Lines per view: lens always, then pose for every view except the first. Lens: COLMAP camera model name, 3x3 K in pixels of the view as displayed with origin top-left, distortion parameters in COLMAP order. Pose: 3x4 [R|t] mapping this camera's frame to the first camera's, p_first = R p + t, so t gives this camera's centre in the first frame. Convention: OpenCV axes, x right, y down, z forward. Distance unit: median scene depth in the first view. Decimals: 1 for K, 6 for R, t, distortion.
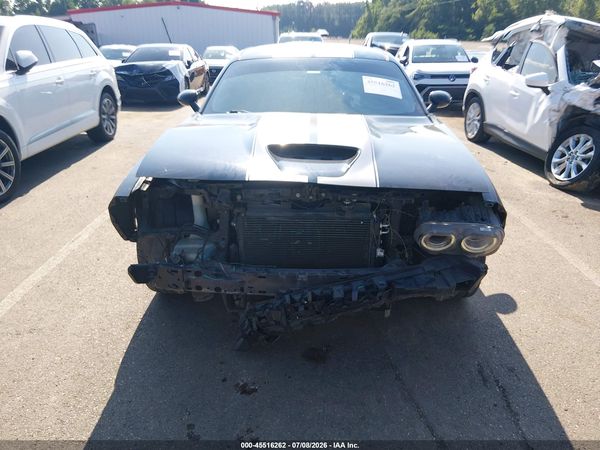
lens RADIAL K [[456.3, 0, 303.4], [0, 456.3, 220.6], [0, 0, 1]] dist [0.052505, -0.084876]
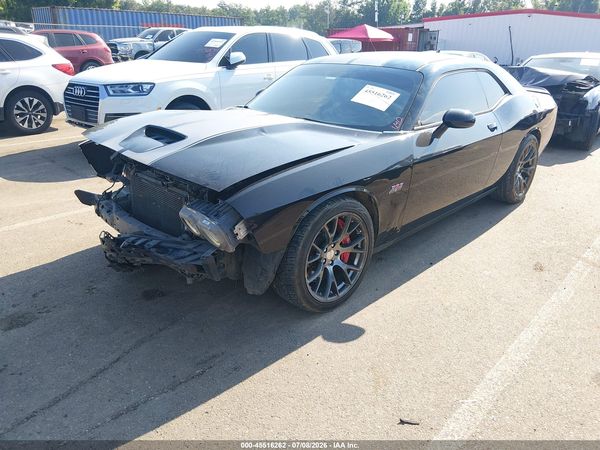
lens RADIAL K [[453.5, 0, 300.0], [0, 453.5, 225.0], [0, 0, 1]] dist [0.065299, -0.109928]
pose [[0.736655, 0.258236, -0.625023, 0.893283], [-0.260924, 0.961192, 0.089603, -0.093364], [0.623906, 0.097077, 0.775447, 0.213039]]
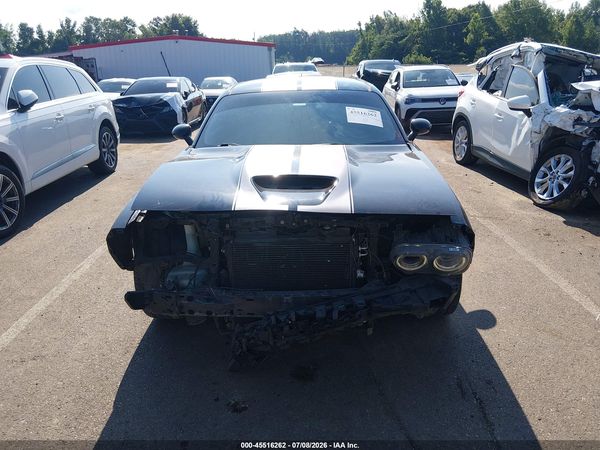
lens RADIAL K [[453.5, 0, 300.0], [0, 453.5, 225.0], [0, 0, 1]] dist [0.065299, -0.109928]
pose [[0.999562, -0.028253, -0.008774, 0.031584], [0.027852, 0.998691, -0.042904, -0.001825], [0.009974, 0.042641, 0.999041, -0.051703]]
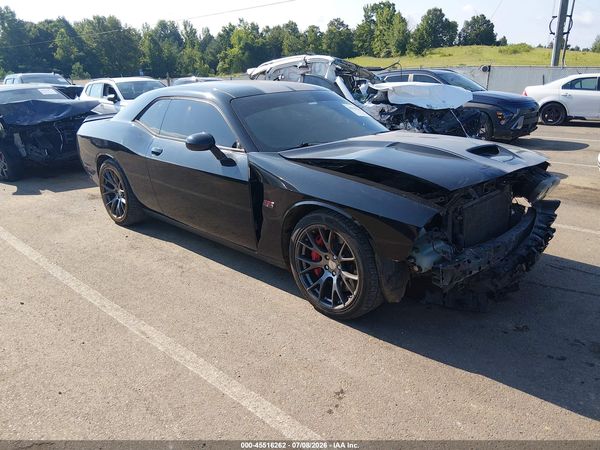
lens RADIAL K [[453.5, 0, 300.0], [0, 453.5, 225.0], [0, 0, 1]] dist [0.065299, -0.109928]
pose [[0.682300, -0.251567, 0.686426, -1.048417], [0.293827, 0.954121, 0.057612, -0.137914], [-0.669426, 0.162381, 0.724914, 0.314090]]
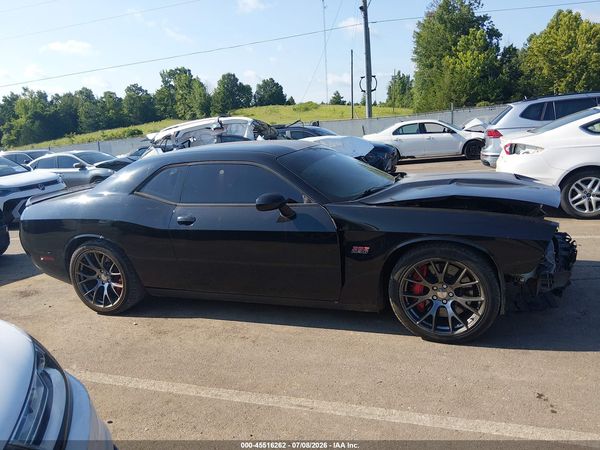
lens RADIAL K [[451.4, 0, 297.7], [0, 451.4, 229.3], [0, 0, 1]] dist [0.067400, -0.104572]
pose [[0.332275, -0.248911, 0.909745, -1.417526], [0.425633, 0.900321, 0.090874, -0.370792], [-0.841683, 0.357022, 0.405099, 0.823493]]
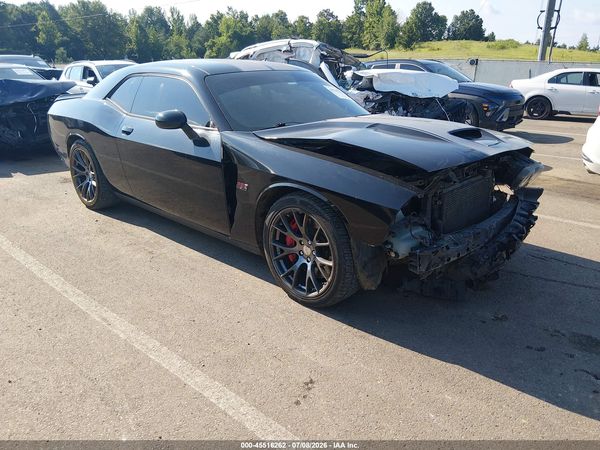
lens RADIAL K [[453.5, 0, 300.0], [0, 453.5, 225.0], [0, 0, 1]] dist [0.065299, -0.109928]
pose [[0.665737, -0.253660, 0.701748, -0.999545], [0.277629, 0.957132, 0.082590, -0.108225], [-0.692615, 0.139843, 0.707622, 0.333176]]
